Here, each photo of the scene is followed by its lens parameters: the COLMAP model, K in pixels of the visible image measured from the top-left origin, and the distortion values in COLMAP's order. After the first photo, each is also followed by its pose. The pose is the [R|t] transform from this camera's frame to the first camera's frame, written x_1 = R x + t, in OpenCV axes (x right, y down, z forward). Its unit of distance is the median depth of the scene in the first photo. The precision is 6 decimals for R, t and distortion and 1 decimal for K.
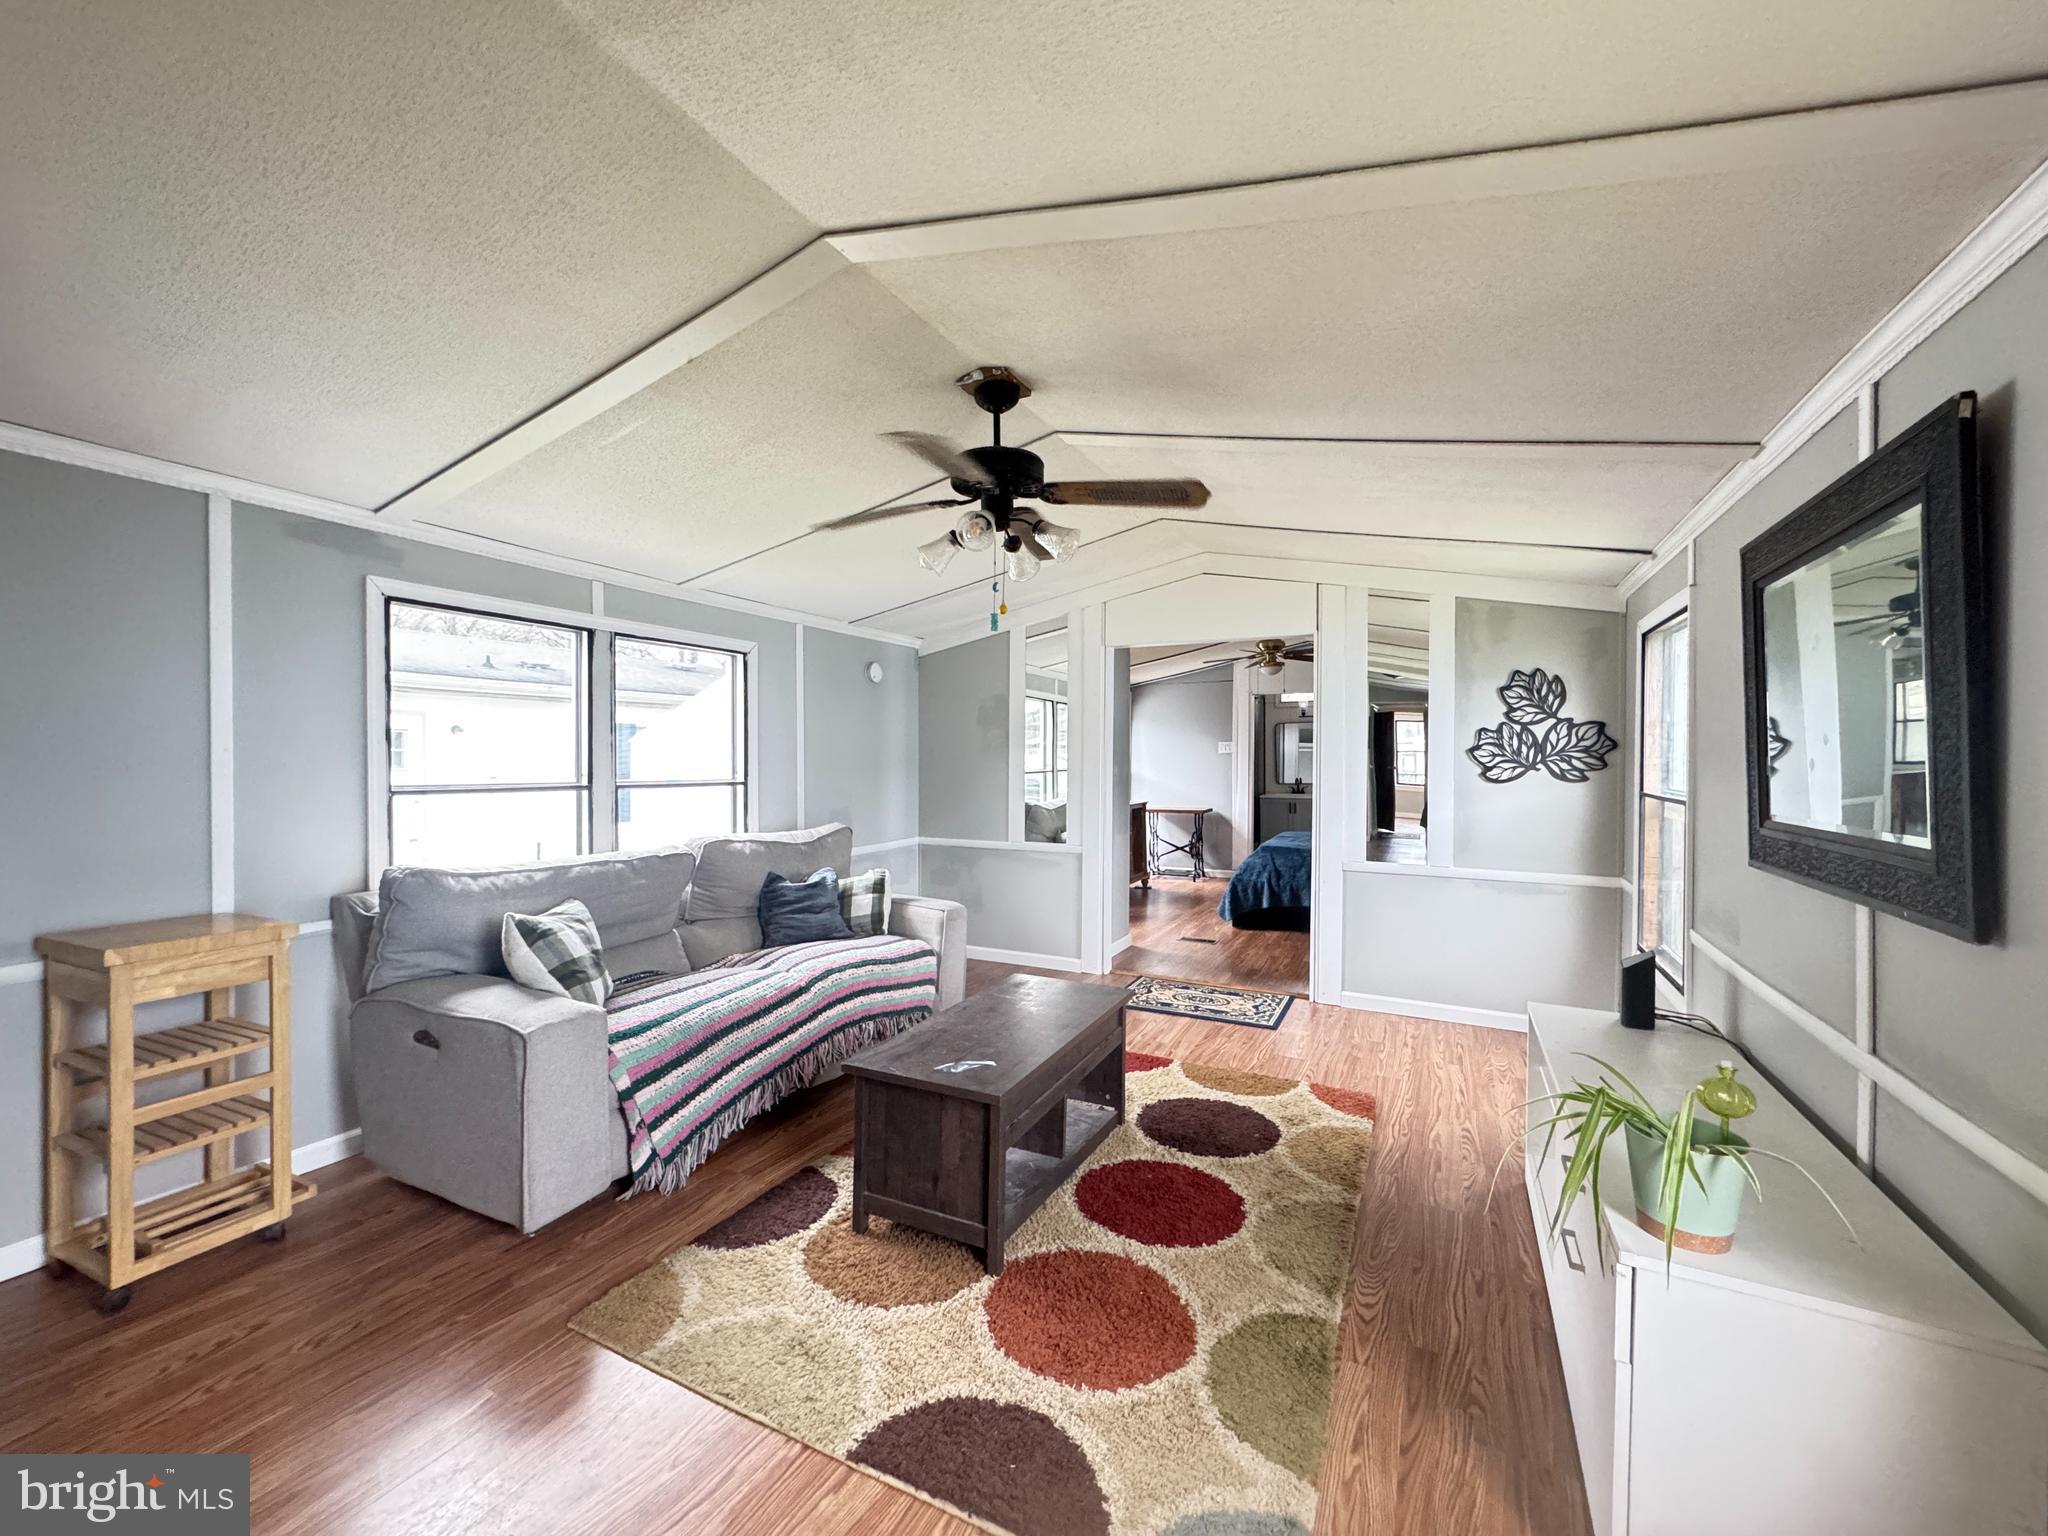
lens RADIAL K [[814.4, 0, 1023.4], [0, 814.4, 764.0], [0, 0, 1]] dist [-0.000312, -0.000020]
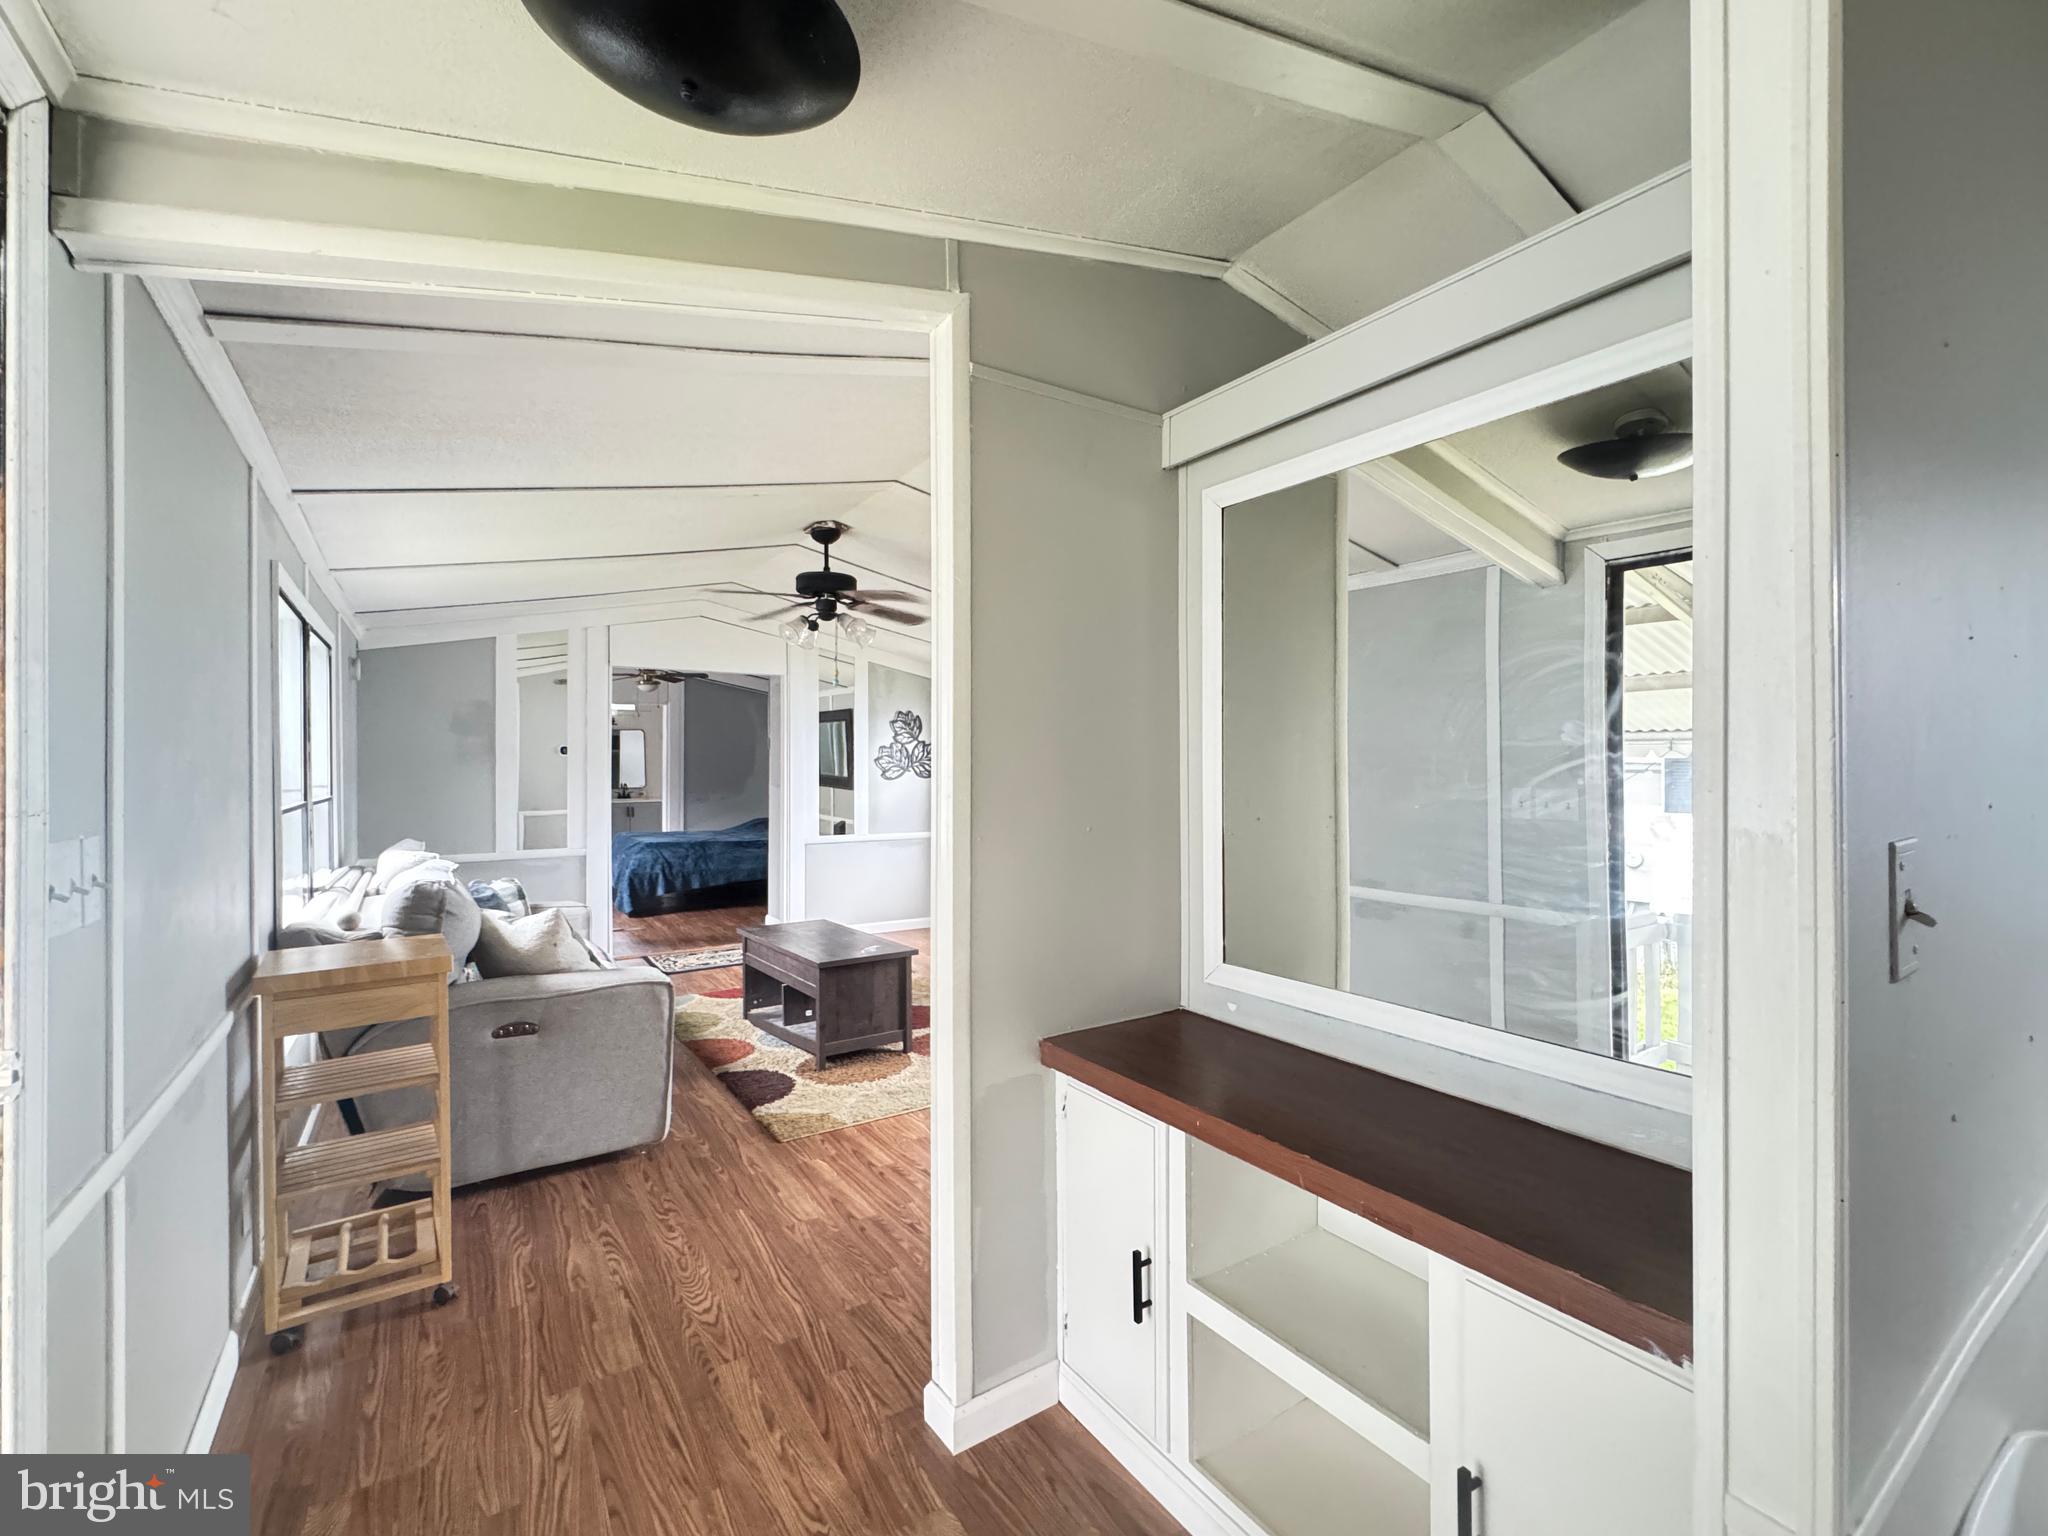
lens RADIAL K [[890.2, 0, 1023.8], [0, 890.2, 763.0], [0, 0, 1]] dist [0.000732, -0.000150]
pose [[0.487441, -0.005094, 0.873141, -0.872412], [0.011564, 0.999933, -0.000622, -0.005822], [-0.873079, 0.010400, 0.487467, -0.103109]]
